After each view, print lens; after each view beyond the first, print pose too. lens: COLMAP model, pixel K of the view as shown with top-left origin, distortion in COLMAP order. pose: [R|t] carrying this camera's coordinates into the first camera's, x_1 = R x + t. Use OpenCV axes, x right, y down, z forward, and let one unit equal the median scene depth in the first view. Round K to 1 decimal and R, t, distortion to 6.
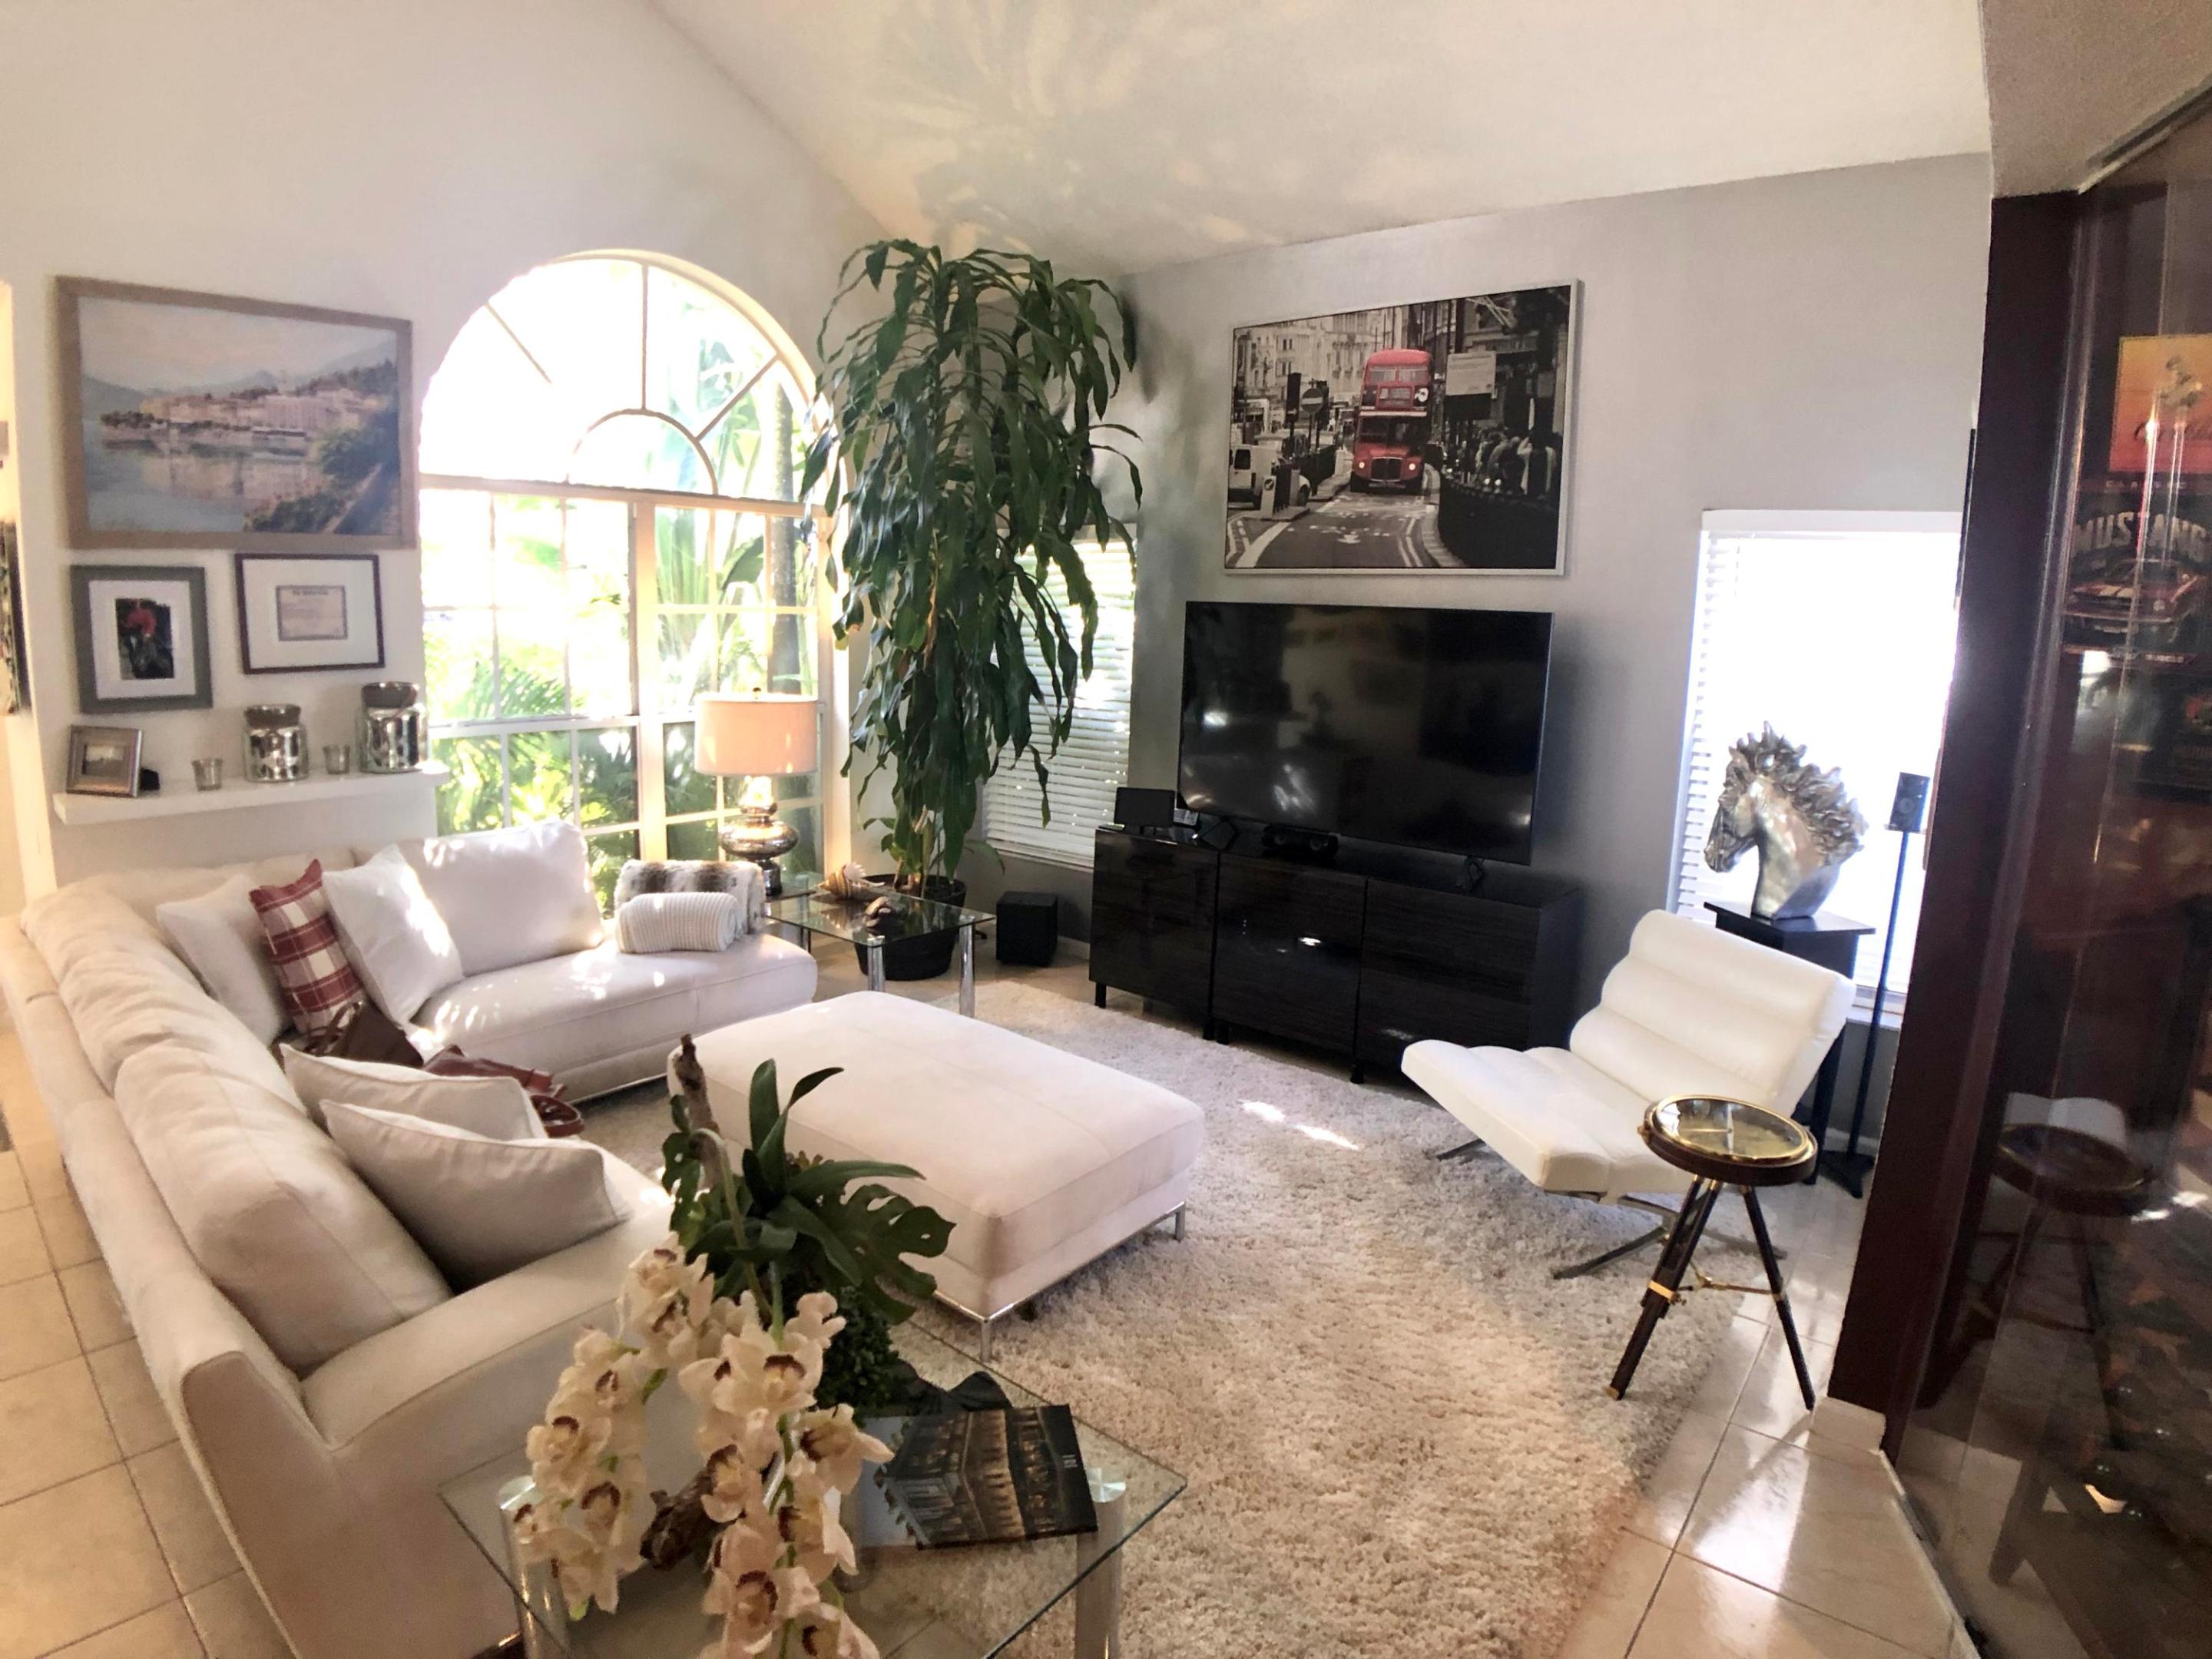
lens RADIAL K [[1183.7, 0, 1122.8], [0, 1183.7, 834.6], [0, 0, 1]] dist [-0.126009, 0.020828]
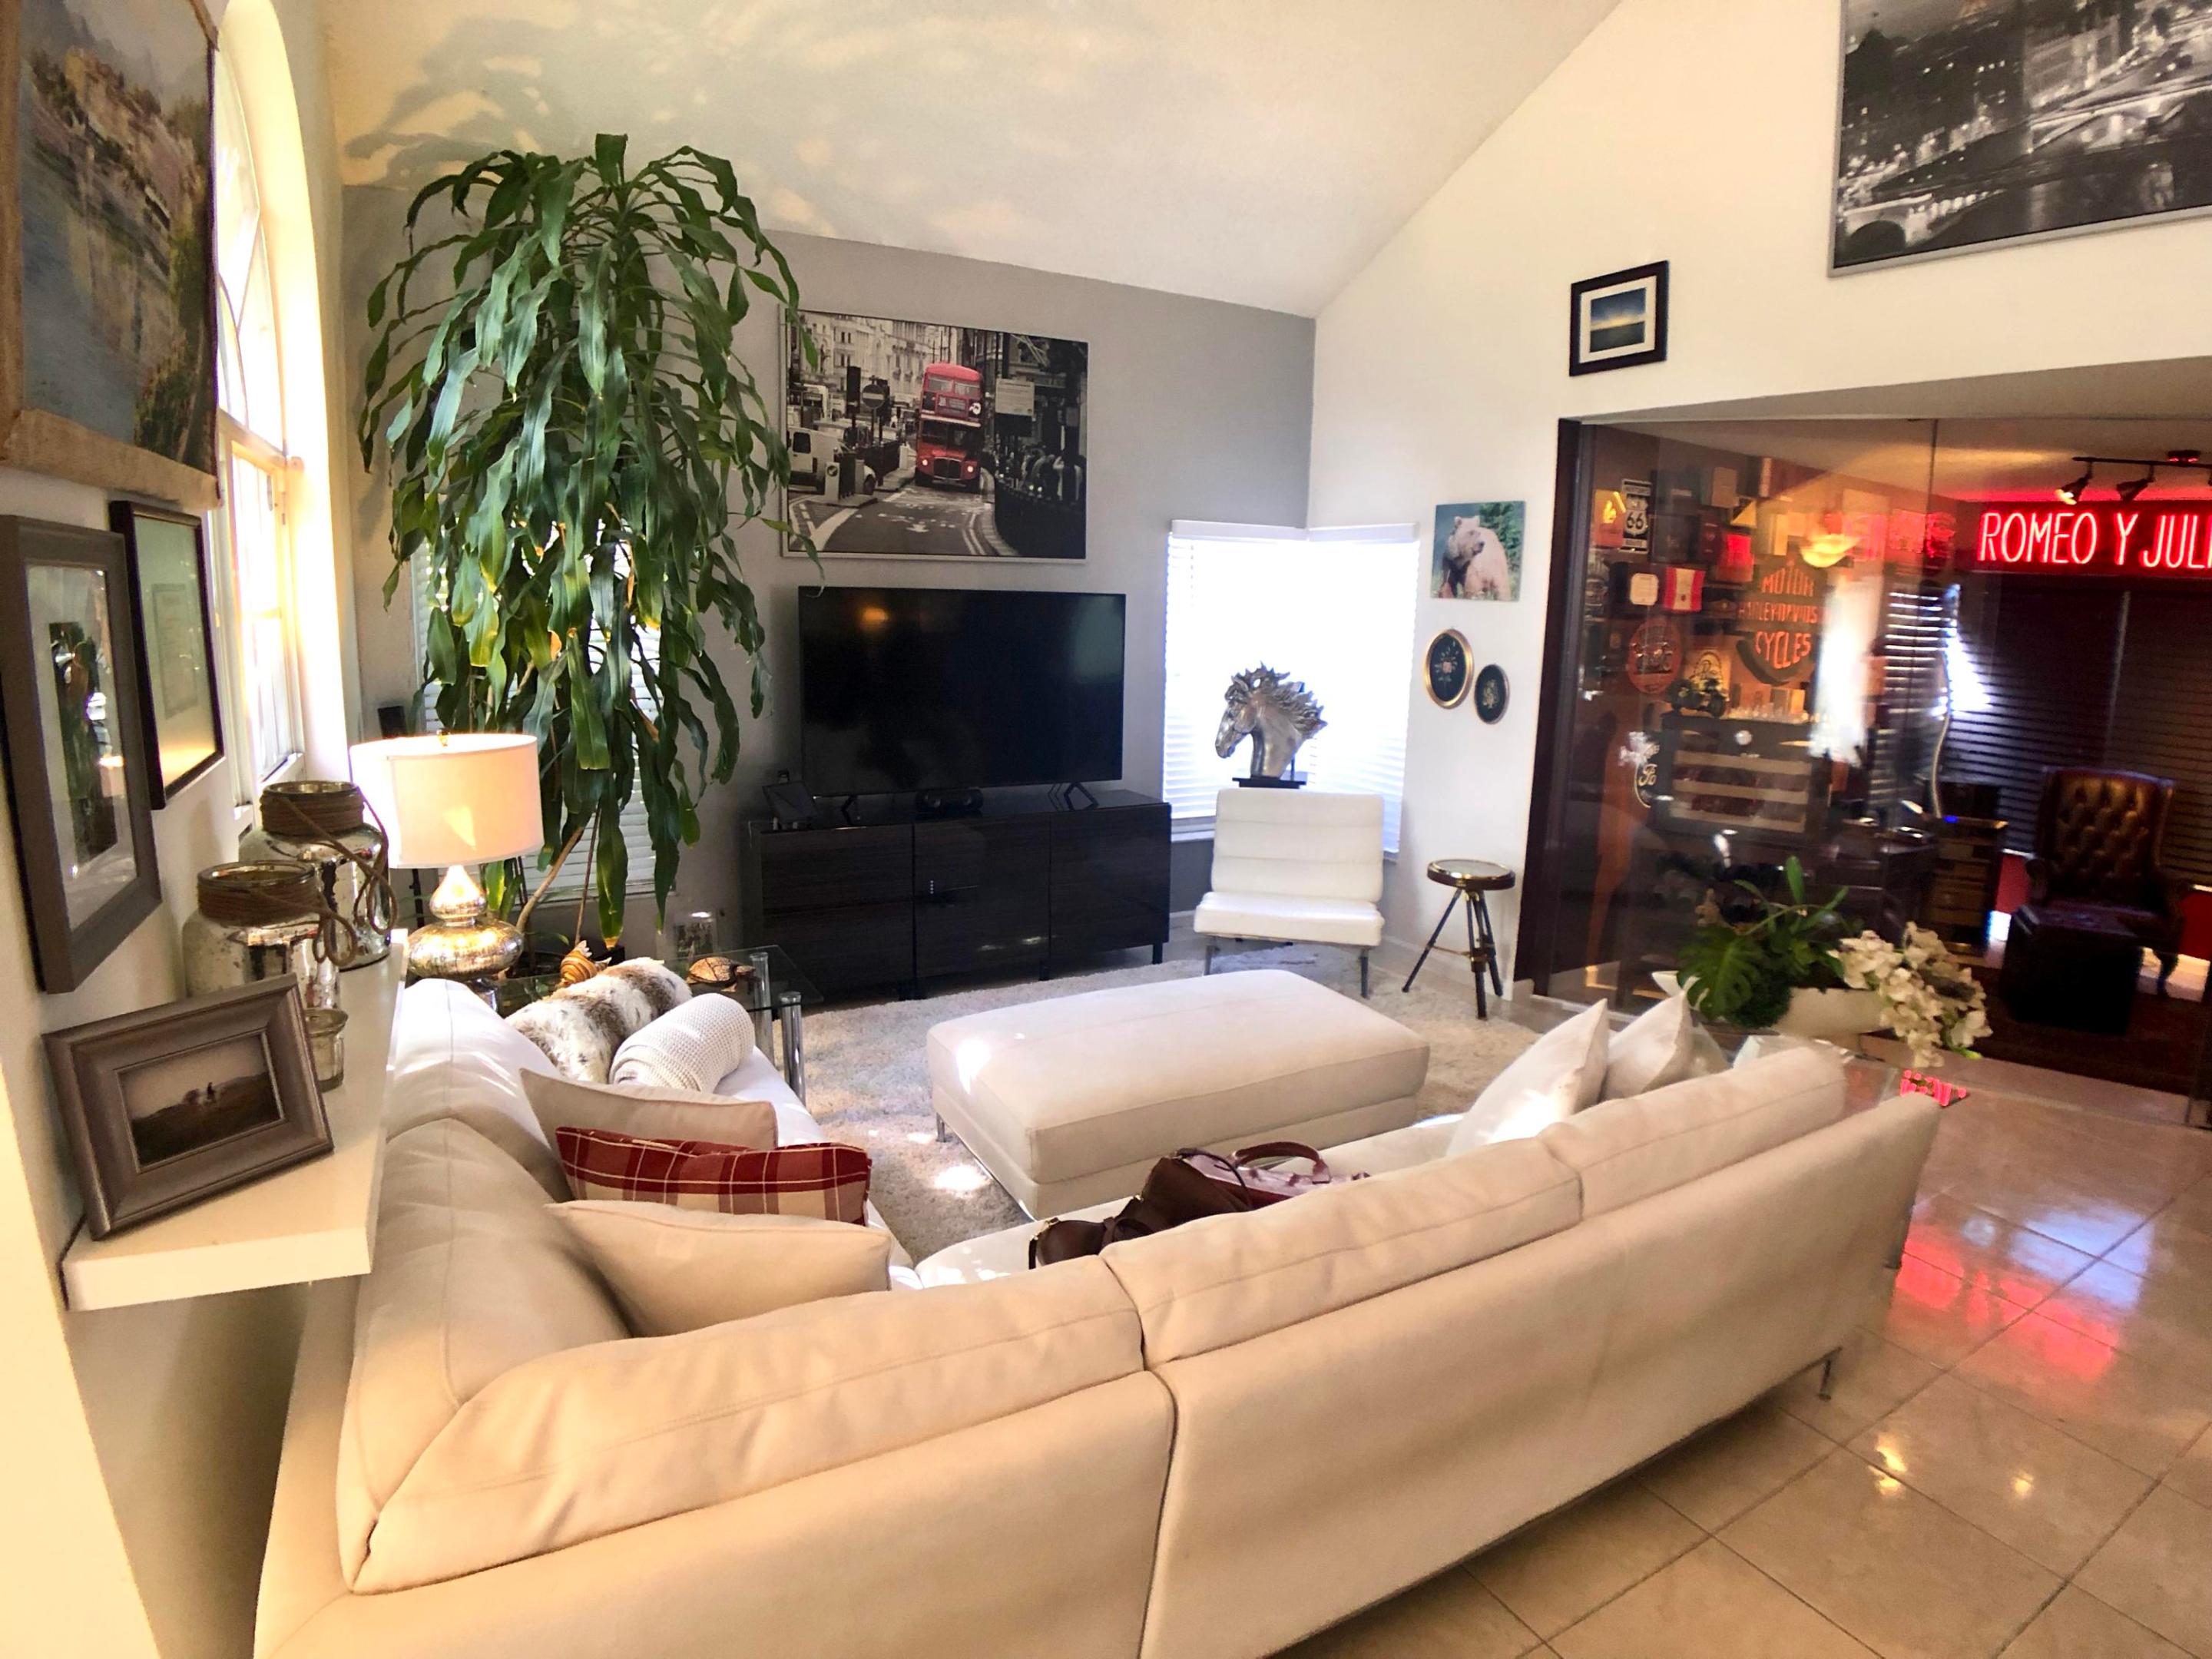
lens RADIAL K [[1183.7, 0, 1116.5], [0, 1183.7, 837.0], [0, 0, 1]] dist [-0.126009, 0.020828]
pose [[0.373499, -0.210403, 0.903454, -0.967146], [0.152458, 0.974617, 0.163948, -0.143865], [-0.915016, 0.076505, 0.396096, 0.489040]]
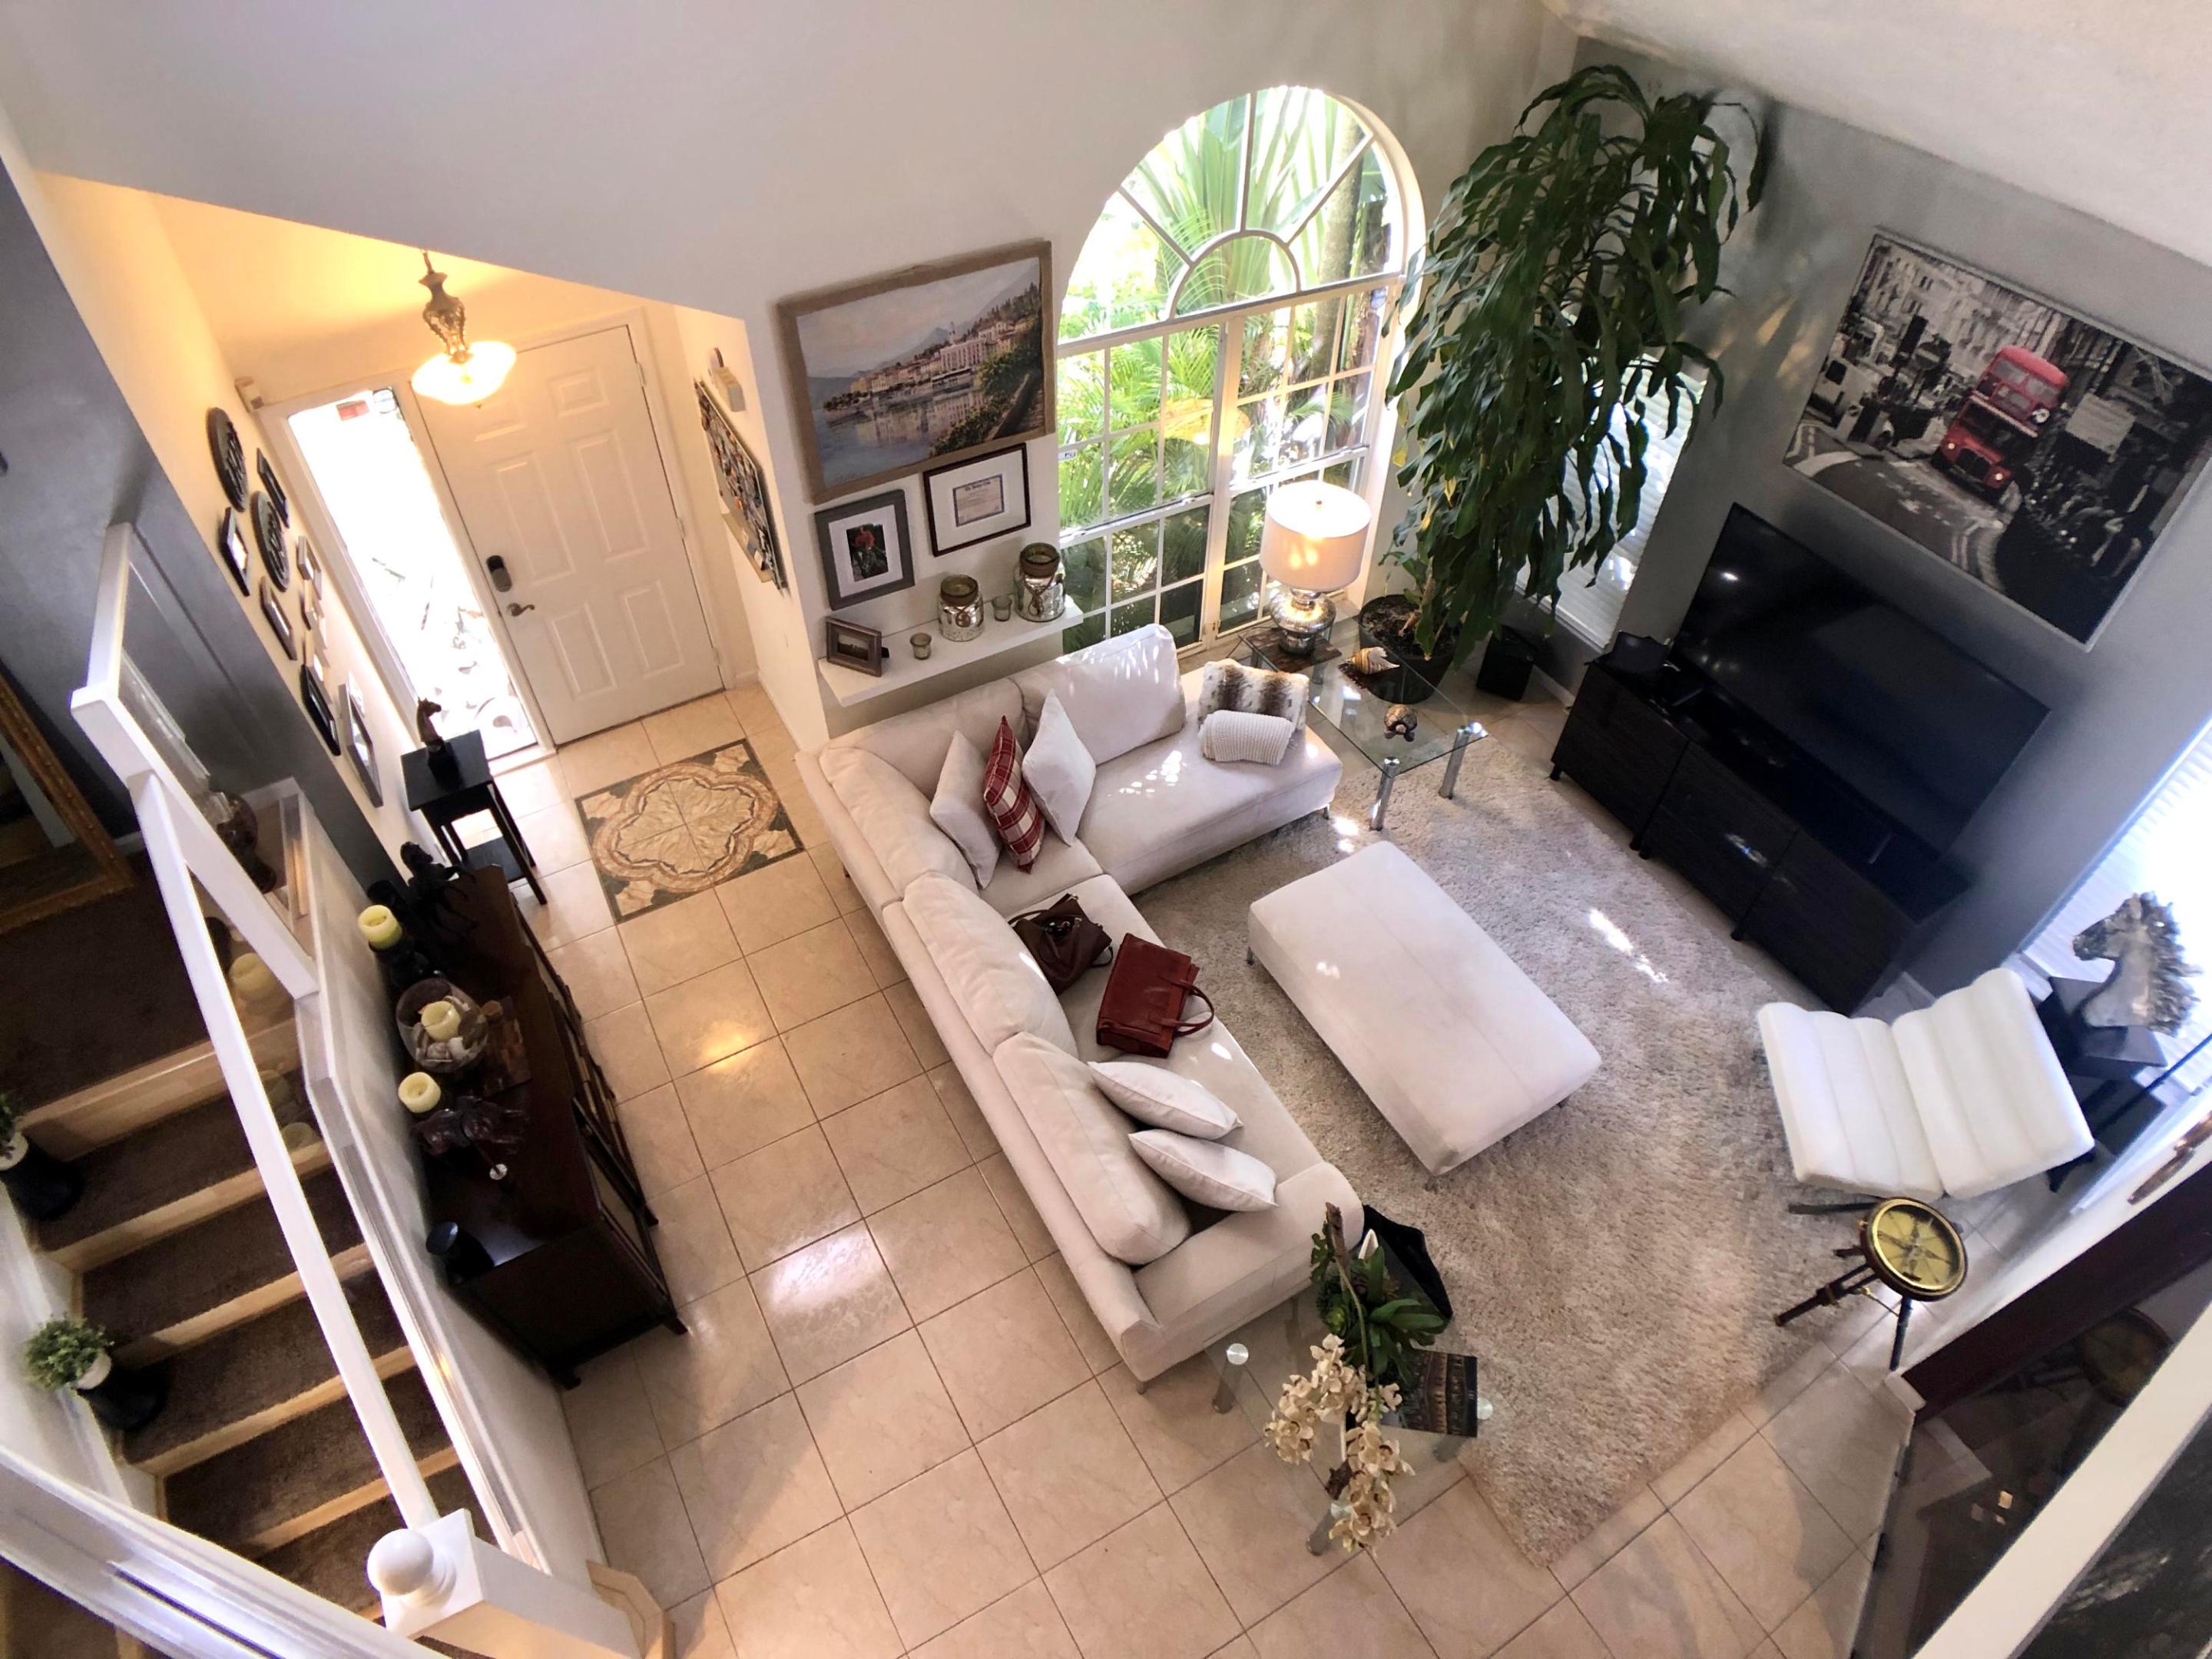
lens RADIAL K [[1183.7, 0, 1122.8], [0, 1183.7, 839.0], [0, 0, 1]] dist [-0.126009, 0.020828]
pose [[0.938406, 0.243761, -0.244898, -0.169085], [-0.049835, 0.796819, 0.602159, -0.676834], [0.341923, -0.552865, 0.759887, -0.138497]]
